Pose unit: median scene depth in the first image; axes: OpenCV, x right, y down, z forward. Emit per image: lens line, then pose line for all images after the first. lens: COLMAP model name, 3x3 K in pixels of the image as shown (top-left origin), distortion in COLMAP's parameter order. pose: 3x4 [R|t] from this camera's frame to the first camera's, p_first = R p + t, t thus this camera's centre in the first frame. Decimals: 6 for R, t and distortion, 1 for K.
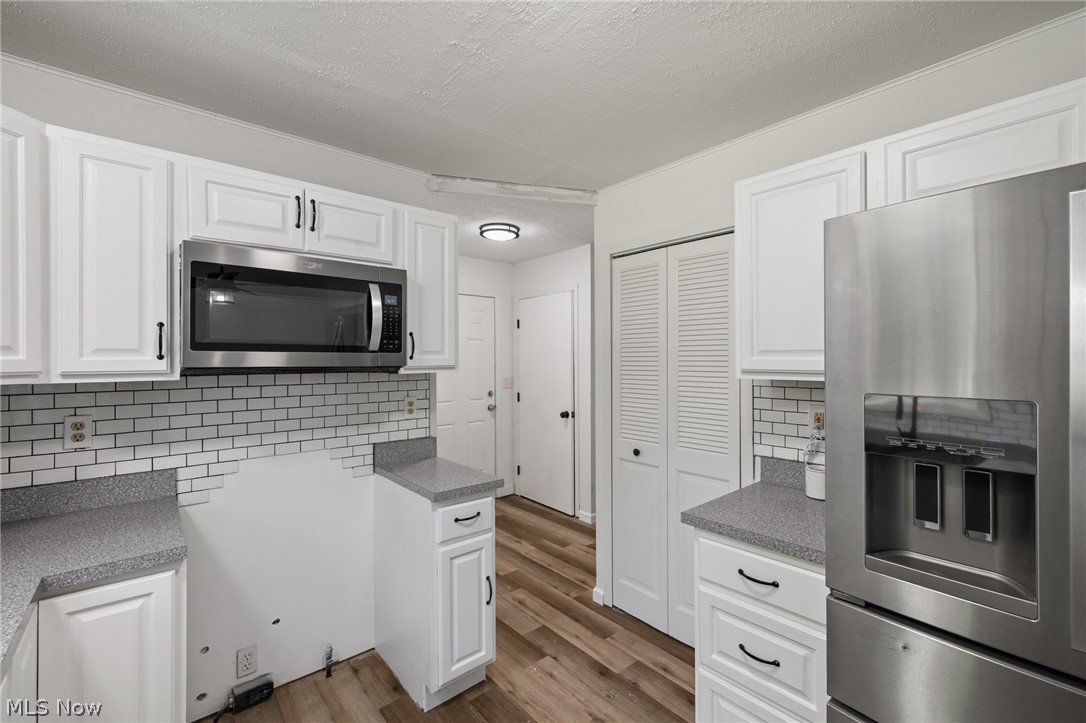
lens RADIAL K [[460.2, 0, 542.6], [0, 460.2, 359.6], [0, 0, 1]] dist [0.002414, 0.000108]
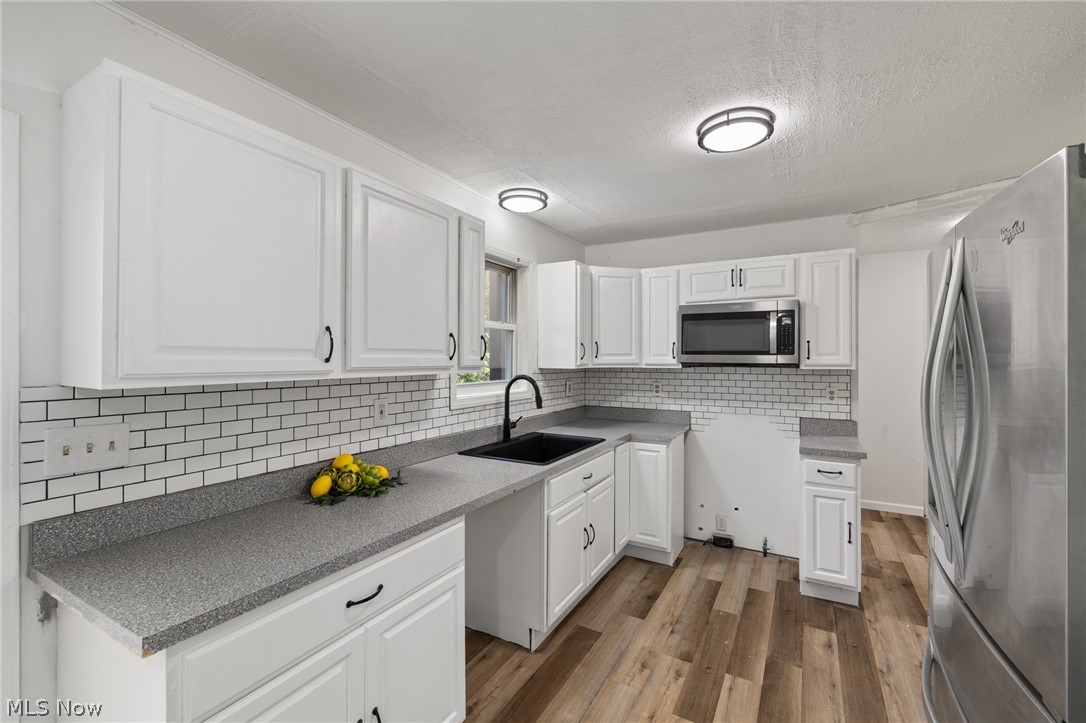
lens RADIAL K [[463.2, 0, 545.4], [0, 463.2, 356.1], [0, 0, 1]] dist [0.000244, -0.000068]
pose [[0.343150, -0.000189, -0.939281, 0.851143], [-0.002840, 0.999995, -0.001238, -0.006355], [0.939276, 0.003092, 0.343148, -0.293854]]
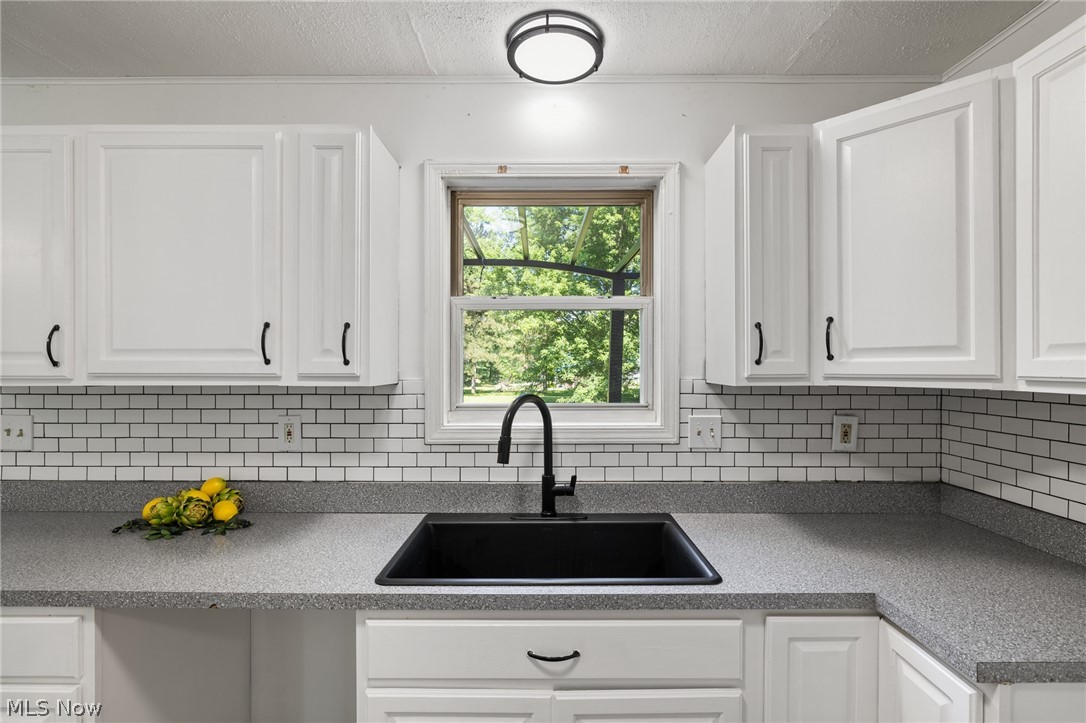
lens RADIAL K [[510.2, 0, 544.9], [0, 510.2, 369.2], [0, 0, 1]] dist [-0.005594, 0.000525]
pose [[-0.654316, 0.009086, -0.756167, 0.077388], [0.002731, 0.999950, 0.009653, 0.002916], [0.756216, 0.004251, -0.654308, 0.669097]]
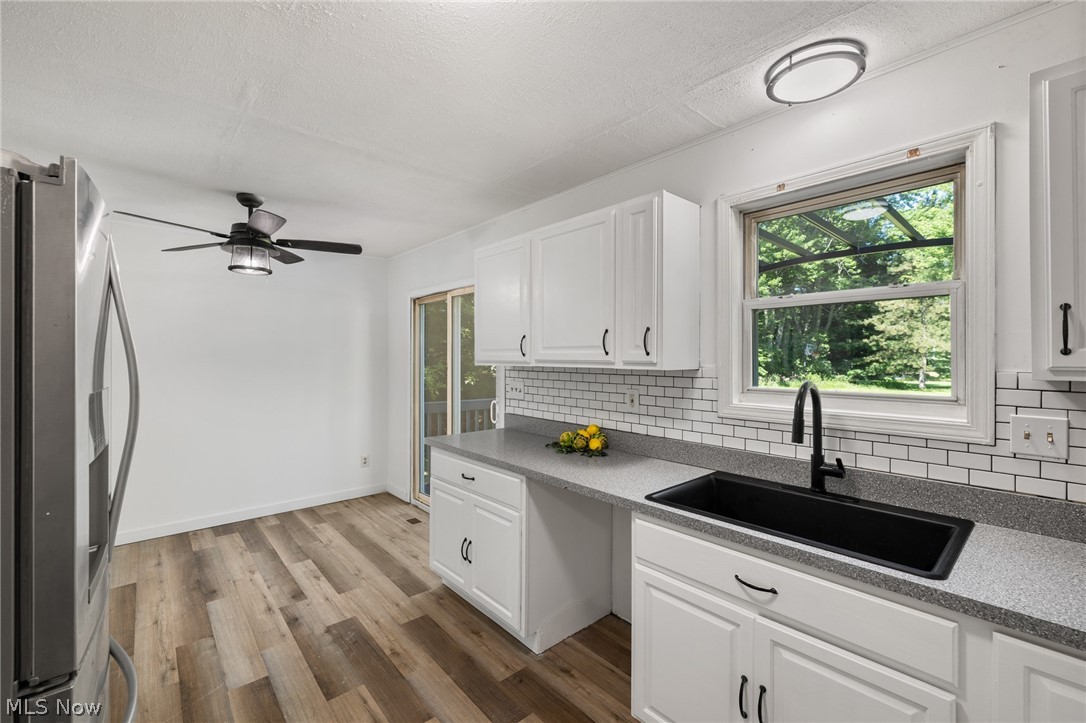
lens RADIAL K [[460.2, 0, 542.6], [0, 460.2, 359.6], [0, 0, 1]] dist [0.002414, 0.000108]
pose [[-0.999938, 0.002954, -0.010761, -0.057867], [0.002874, 0.999968, 0.007457, 0.003973], [0.010783, 0.007425, -0.999914, 0.967452]]
